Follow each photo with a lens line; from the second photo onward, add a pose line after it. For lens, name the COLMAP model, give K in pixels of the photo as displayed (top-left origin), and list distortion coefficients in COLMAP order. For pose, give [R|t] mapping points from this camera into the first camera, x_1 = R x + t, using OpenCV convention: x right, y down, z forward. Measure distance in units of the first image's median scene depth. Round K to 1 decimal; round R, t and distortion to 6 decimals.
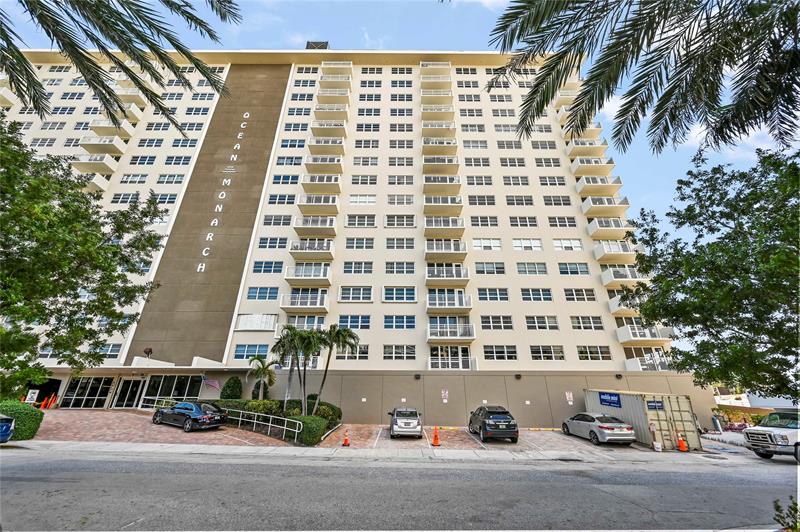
lens RADIAL K [[318.2, 0, 400.0], [0, 318.2, 266.0], [0, 0, 1]] dist [-0.000590, 0.000209]
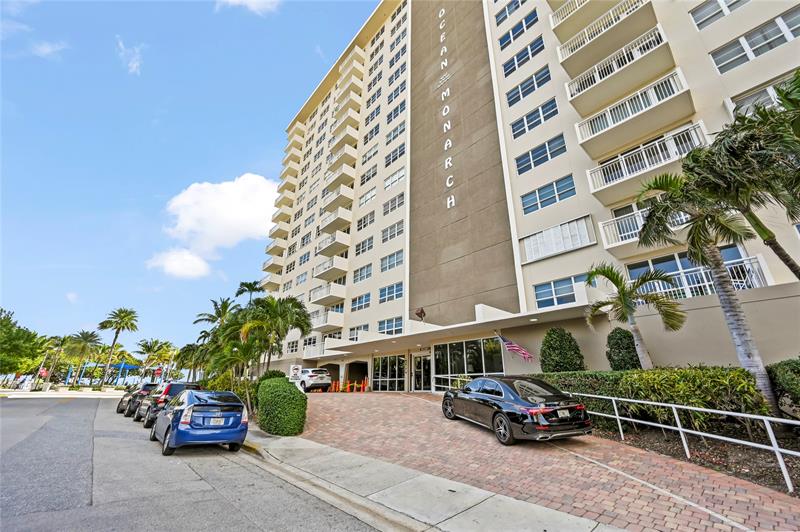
lens RADIAL K [[318.2, 0, 400.0], [0, 318.2, 266.0], [0, 0, 1]] dist [-0.000590, 0.000209]
pose [[0.672614, -0.270516, -0.688775, -0.302084], [0.296711, 0.951278, -0.083865, 0.214654], [0.677903, -0.147959, 0.720108, 0.470954]]
